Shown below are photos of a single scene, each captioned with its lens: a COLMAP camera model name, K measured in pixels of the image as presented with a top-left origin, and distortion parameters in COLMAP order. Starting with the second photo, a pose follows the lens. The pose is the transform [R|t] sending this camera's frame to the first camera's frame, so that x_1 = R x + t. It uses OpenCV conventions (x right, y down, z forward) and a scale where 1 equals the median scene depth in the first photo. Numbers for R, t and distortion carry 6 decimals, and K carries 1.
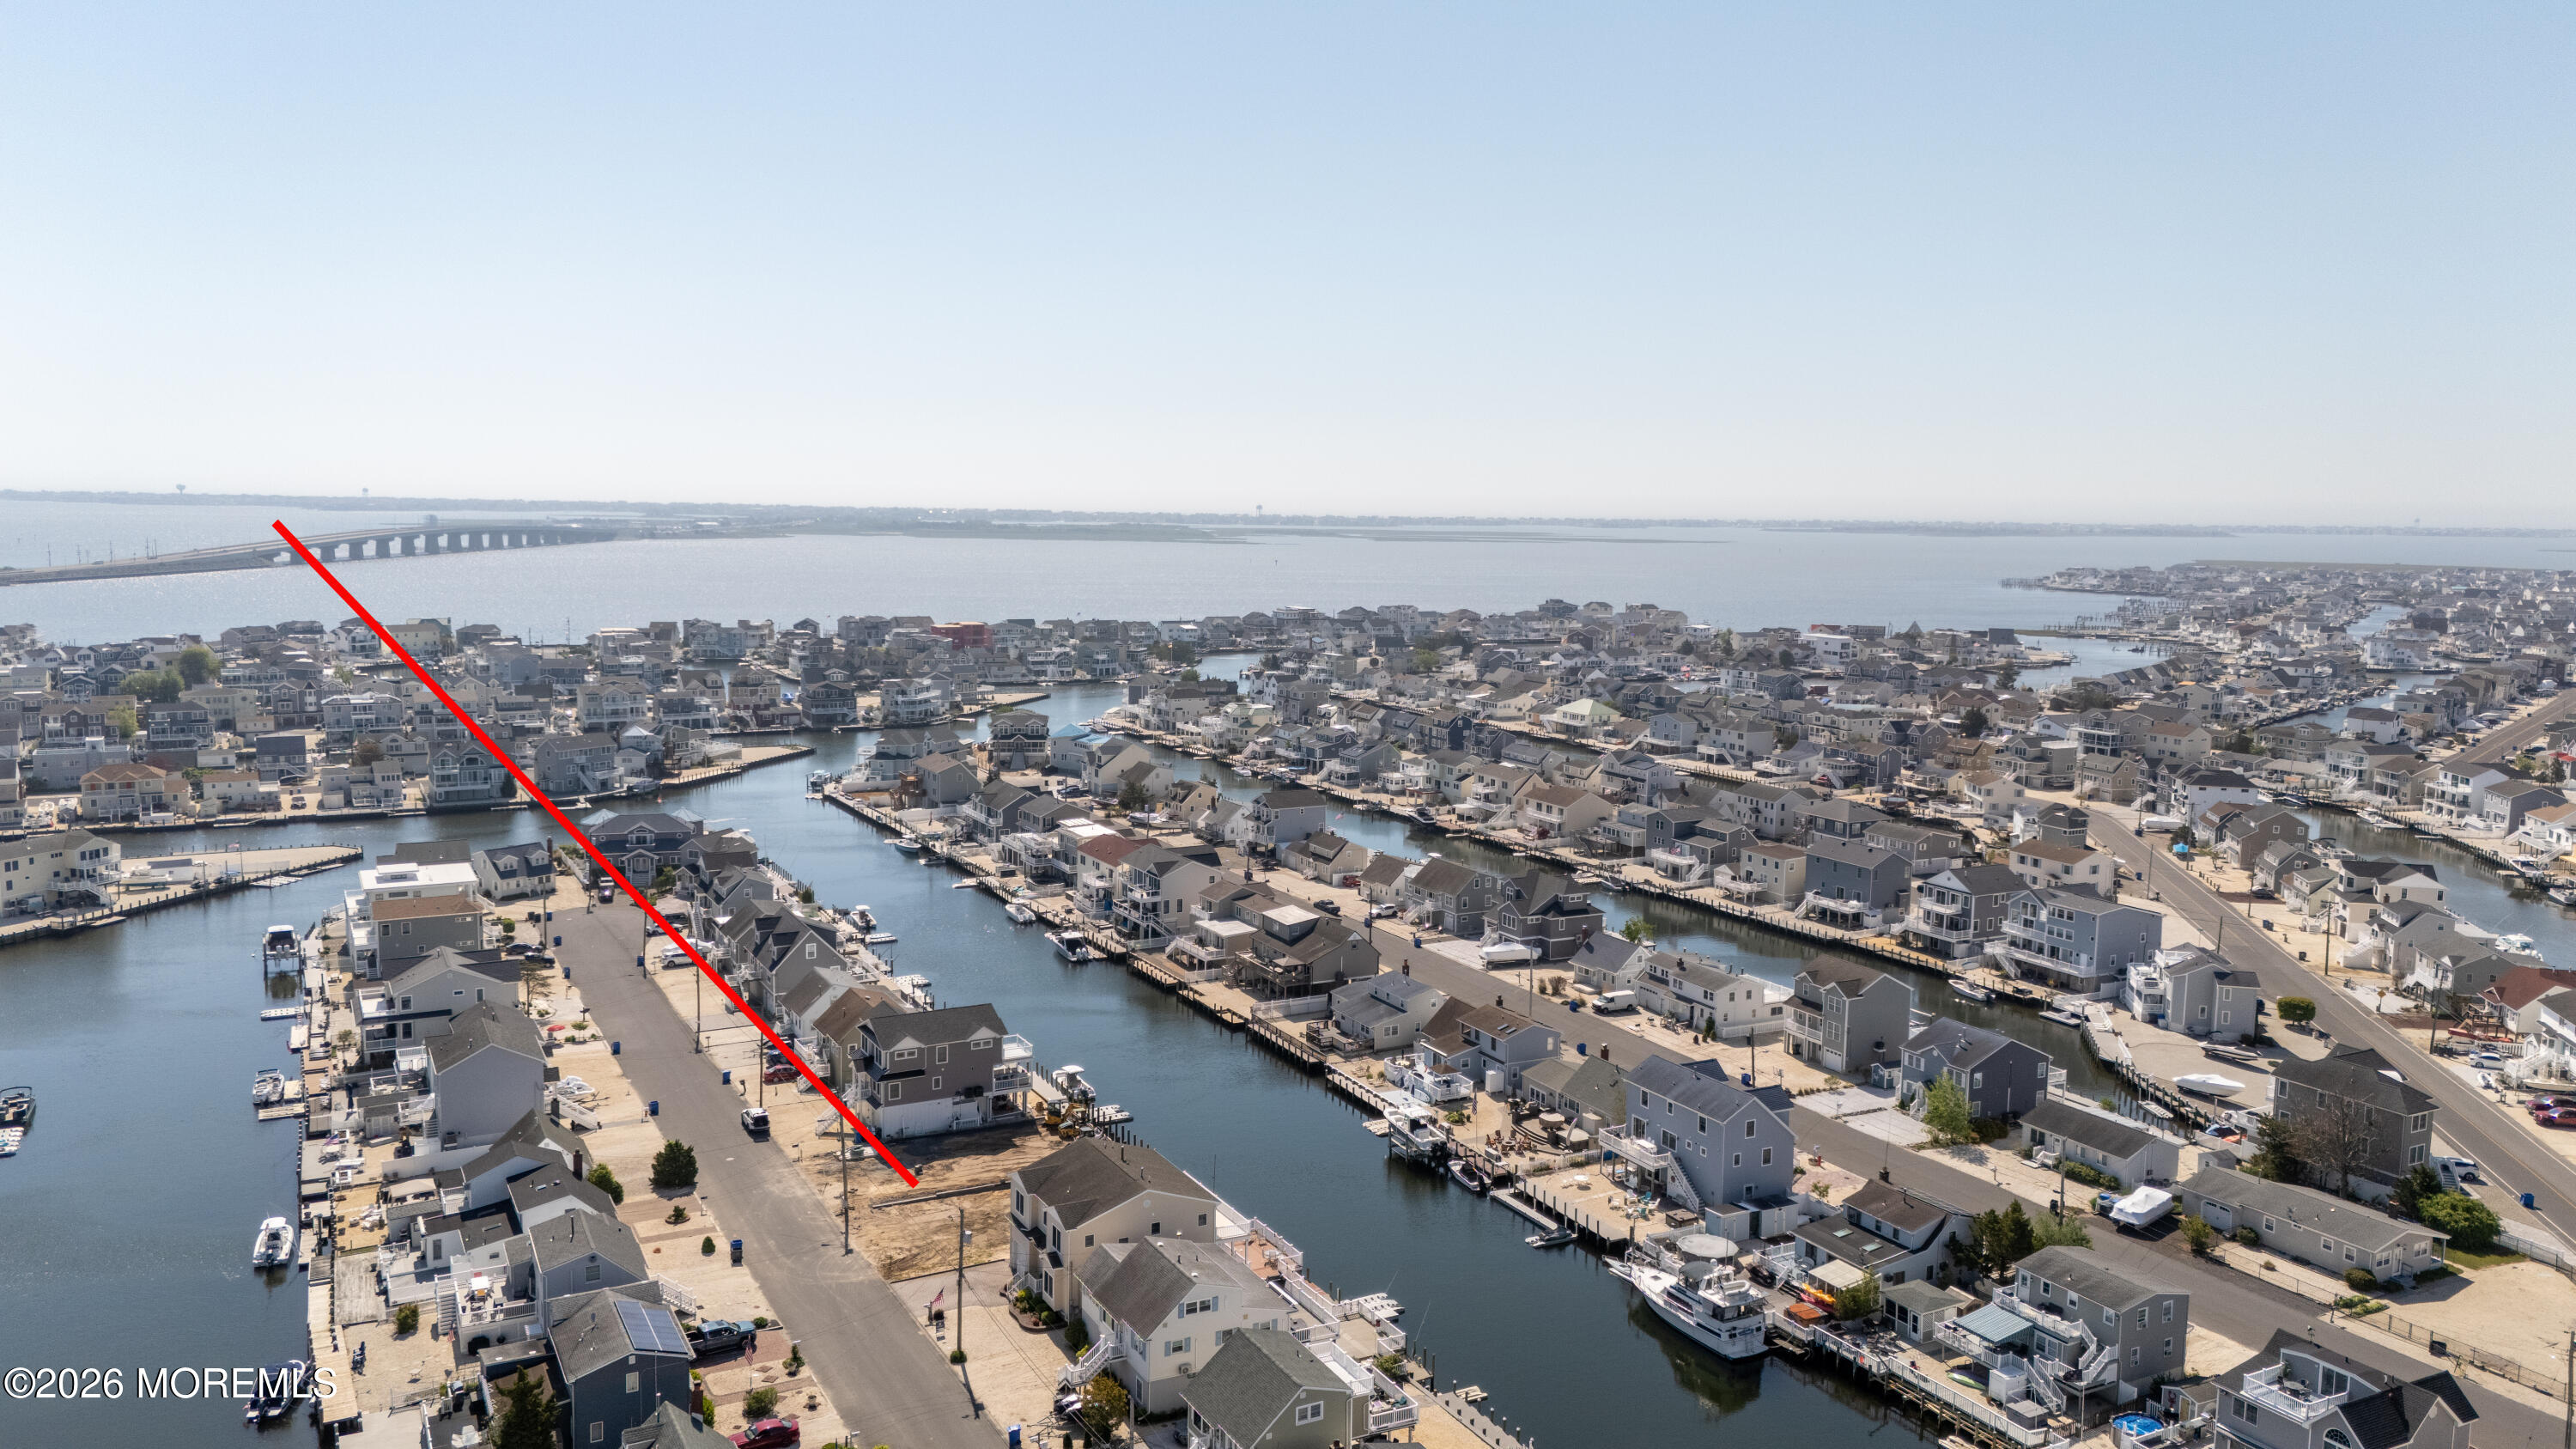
lens RADIAL K [[1890.1, 0, 1288.0], [0, 1890.1, 714.4], [0, 0, 1]] dist [0.083139, -0.073204]
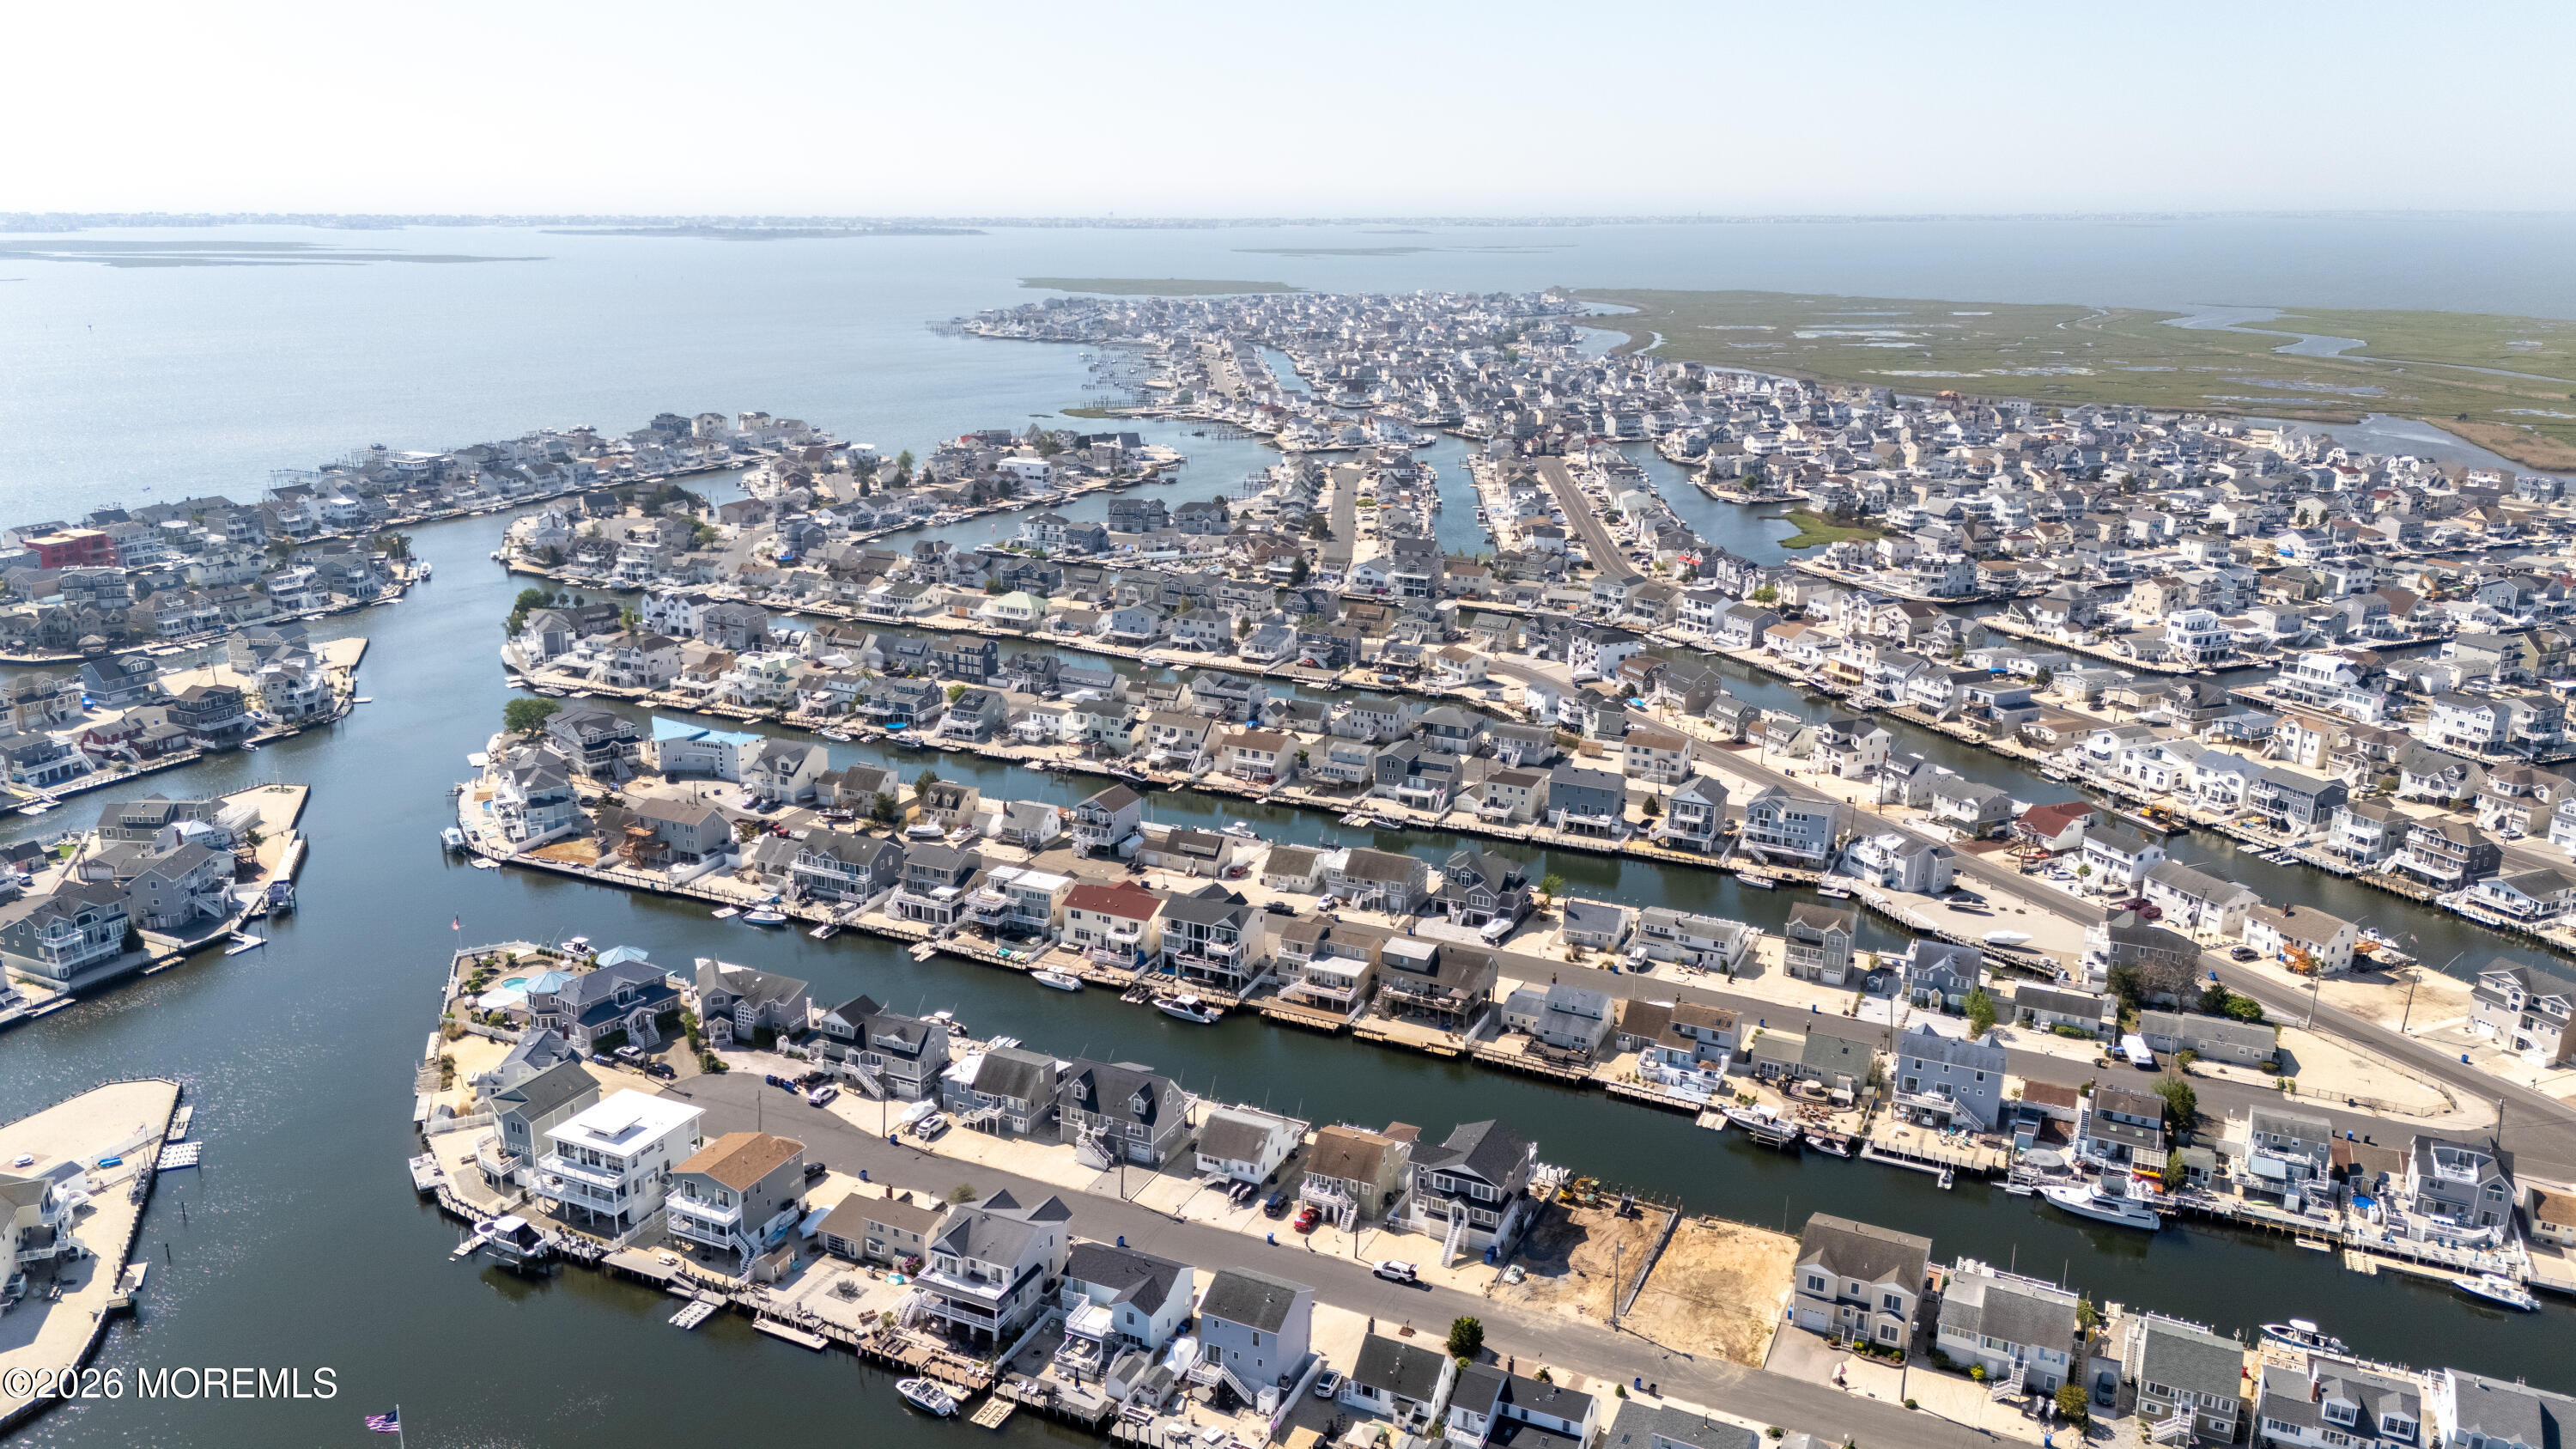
lens RADIAL K [[1881.5, 0, 1288.0], [0, 1881.5, 724.5], [0, 0, 1]] dist [0.097900, -0.106612]
pose [[0.797340, -0.170100, 0.579063, -0.671814], [0.068621, 0.978790, 0.193032, -0.248984], [-0.599616, -0.114176, 0.792101, 0.100062]]
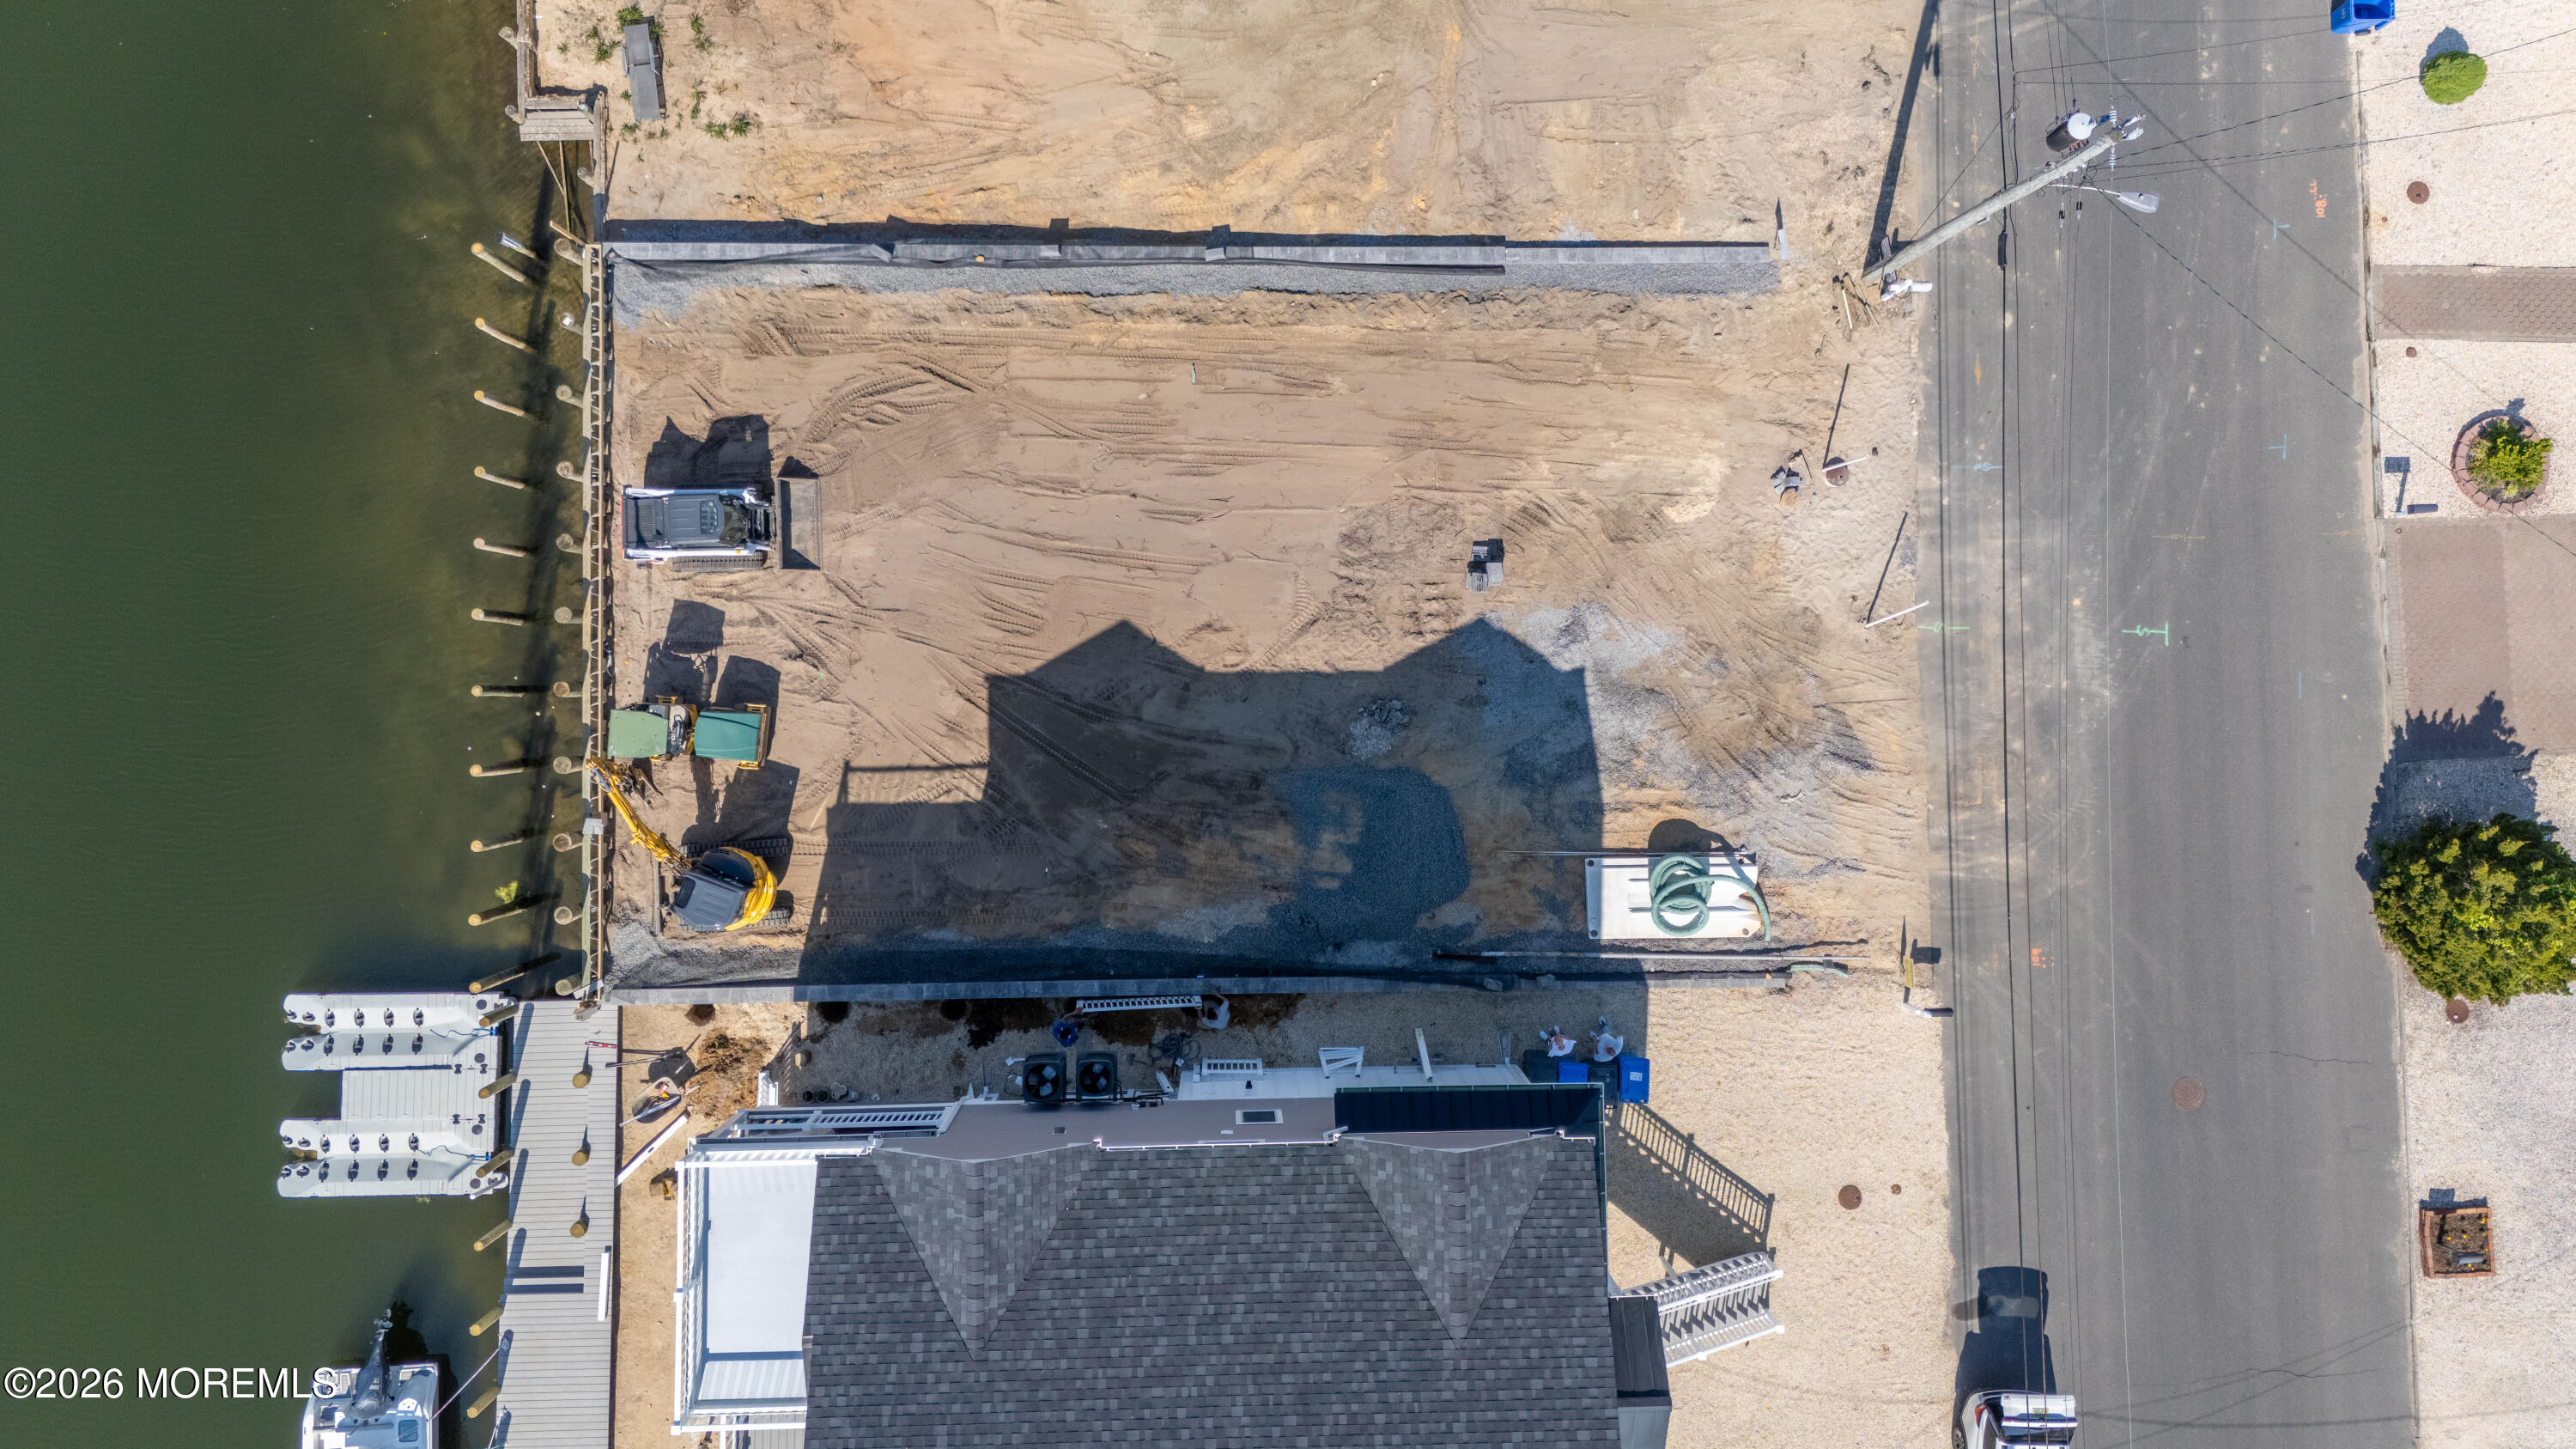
lens RADIAL K [[1990.1, 0, 1287.0], [0, 1990.1, 557.3], [0, 0, 1]] dist [0.038208, -0.006062]
pose [[-0.883556, -0.468051, -0.016040, -0.110103], [0.005220, -0.044090, 0.999014, -0.000881], [-0.468297, 0.882601, 0.041399, 0.657332]]
